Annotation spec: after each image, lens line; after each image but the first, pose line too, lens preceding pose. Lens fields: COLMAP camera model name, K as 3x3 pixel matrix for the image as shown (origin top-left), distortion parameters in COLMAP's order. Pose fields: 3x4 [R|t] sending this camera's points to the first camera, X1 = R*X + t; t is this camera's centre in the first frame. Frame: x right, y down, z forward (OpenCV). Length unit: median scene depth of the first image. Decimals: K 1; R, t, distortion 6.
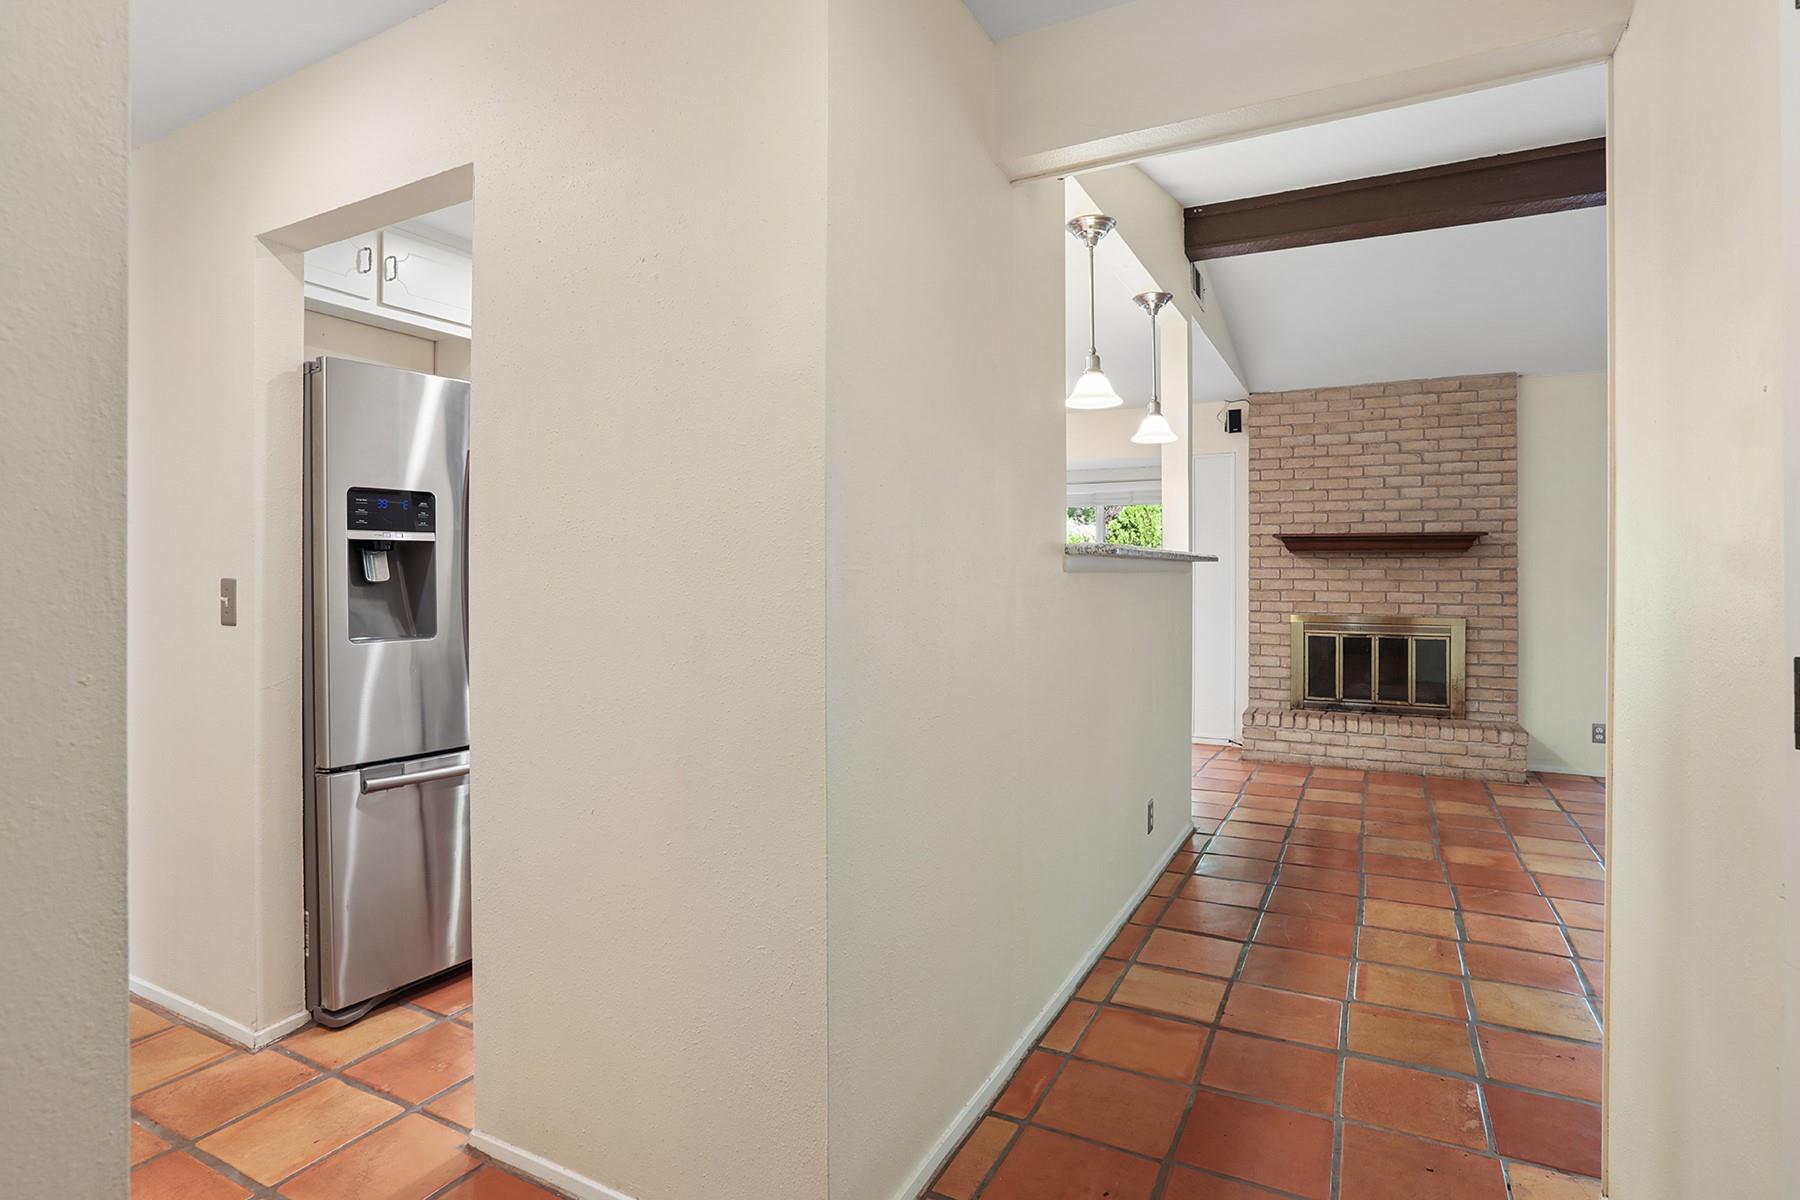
lens RADIAL K [[911.3, 0, 906.9], [0, 911.3, 583.8], [0, 0, 1]] dist [-0.012113, 0.000340]
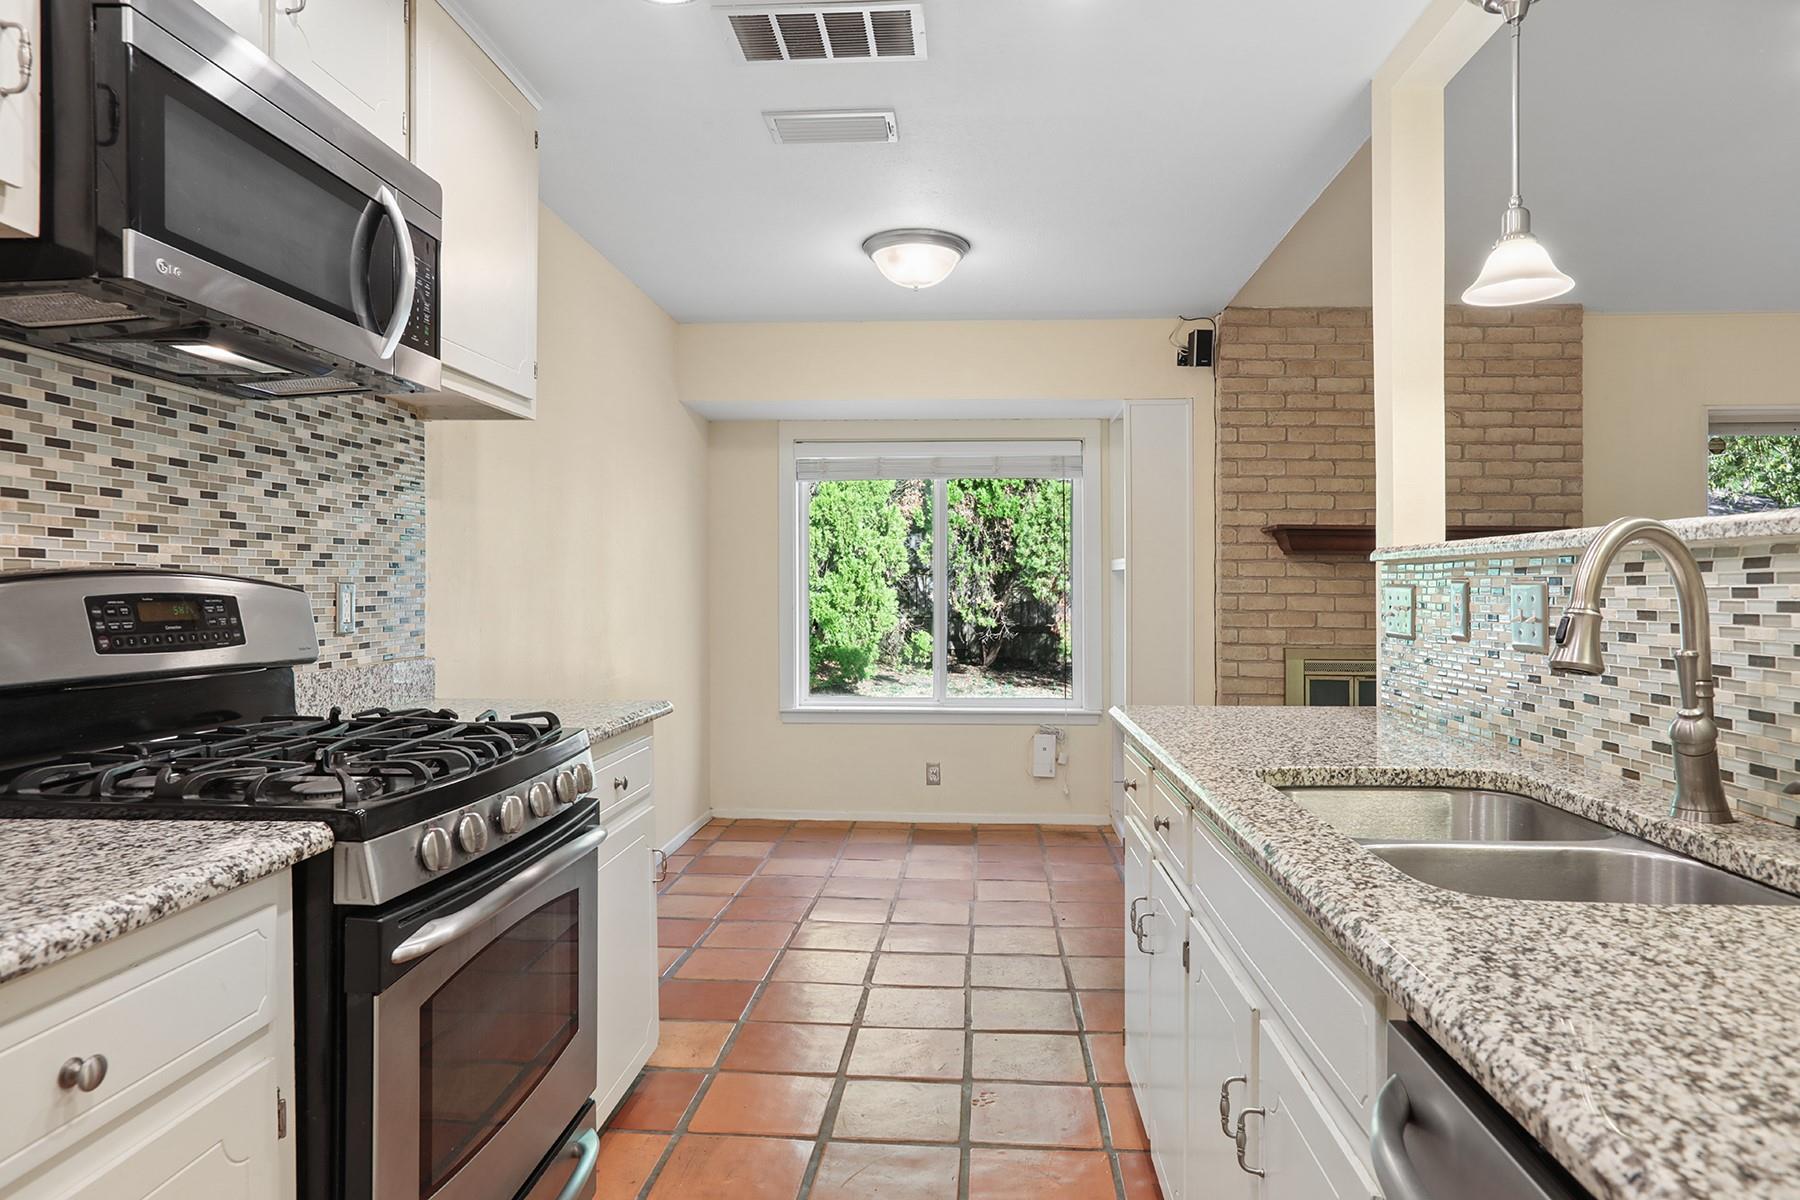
lens RADIAL K [[1123.2, 0, 902.1], [0, 1123.2, 594.5], [0, 0, 1]] dist [-0.000938, 0.001245]
pose [[0.912011, 0.000067, 0.410166, -0.171354], [0.002475, 0.999981, -0.005666, -0.001218], [-0.410159, 0.006182, 0.911993, 0.395511]]
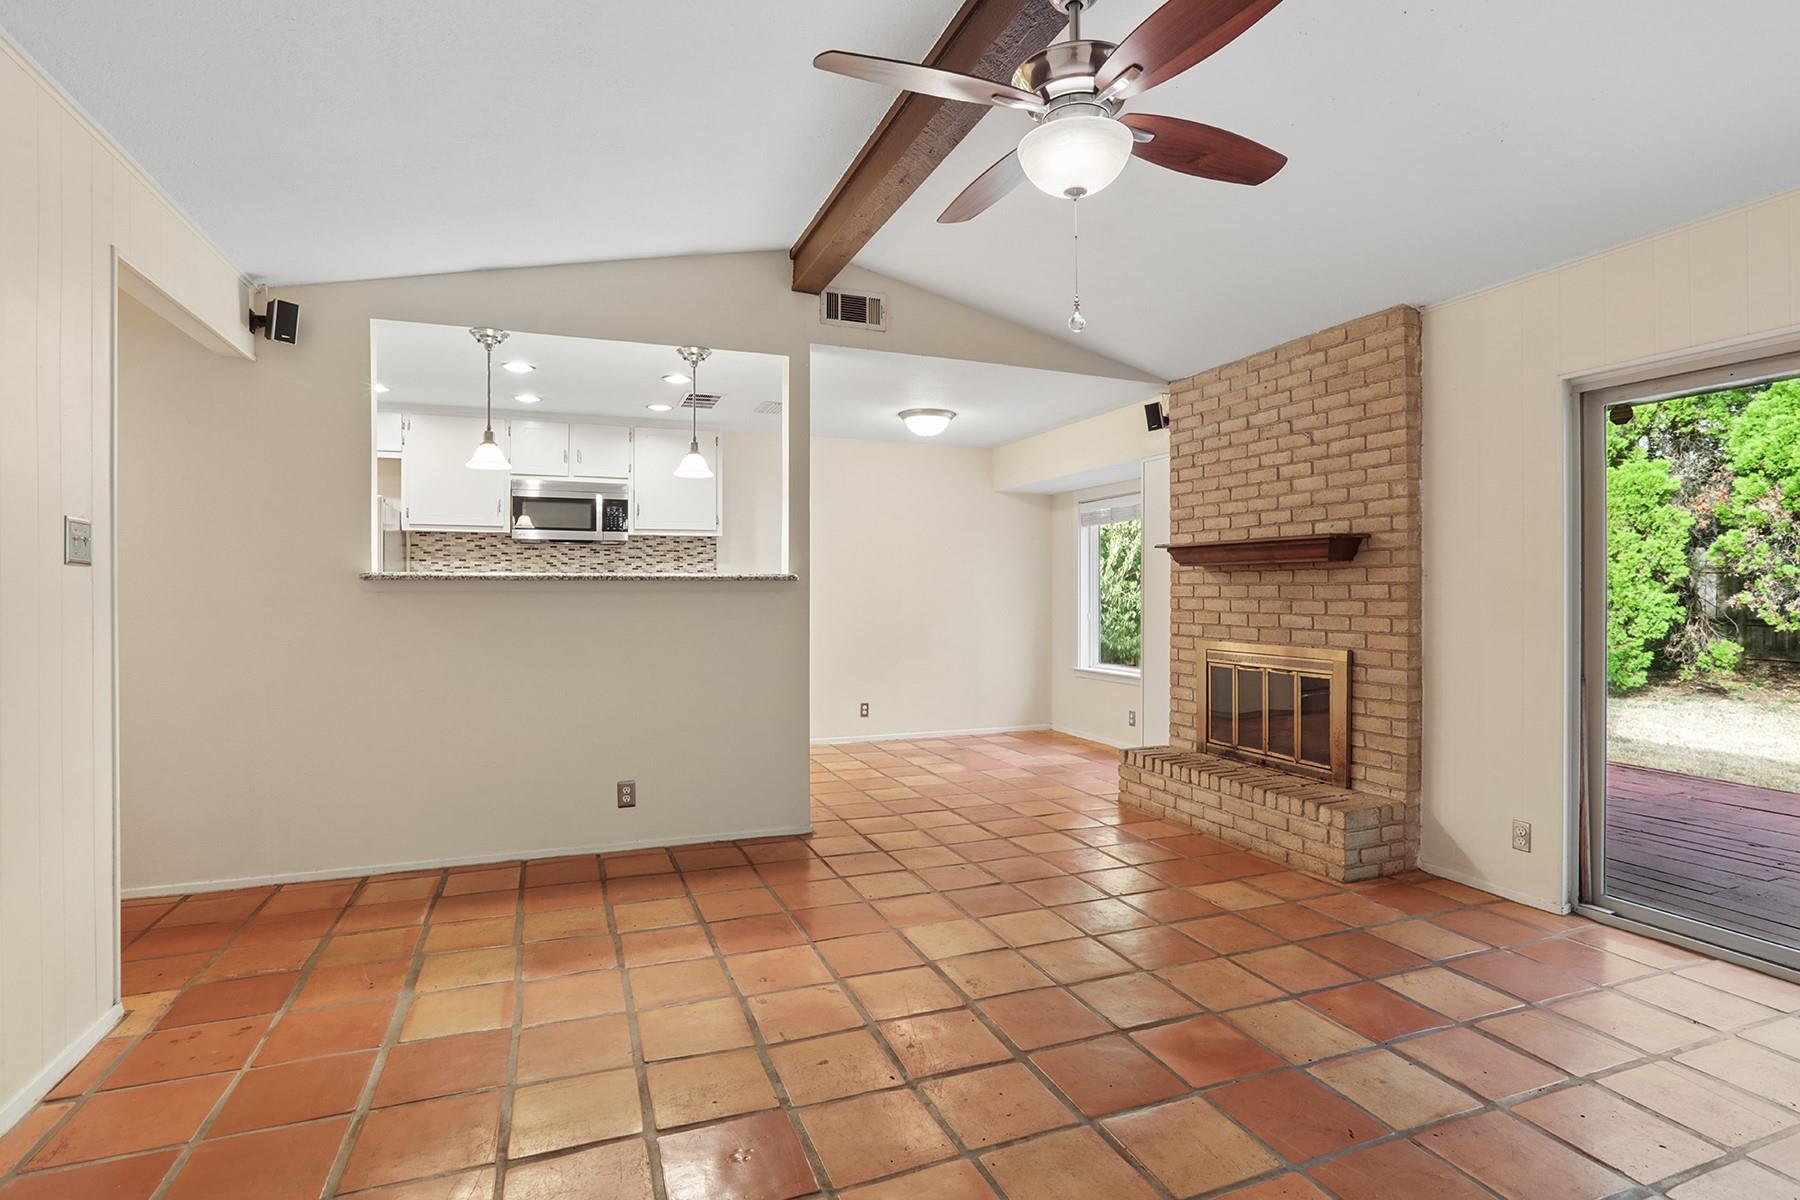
lens RADIAL K [[866.7, 0, 893.2], [0, 866.7, 600.6], [0, 0, 1]] dist [-0.027637, -0.000199]
pose [[0.752329, 0.003917, -0.658776, 0.777747], [-0.004560, 0.999989, 0.000739, -0.001486], [0.658772, 0.002448, 0.752339, 0.228377]]
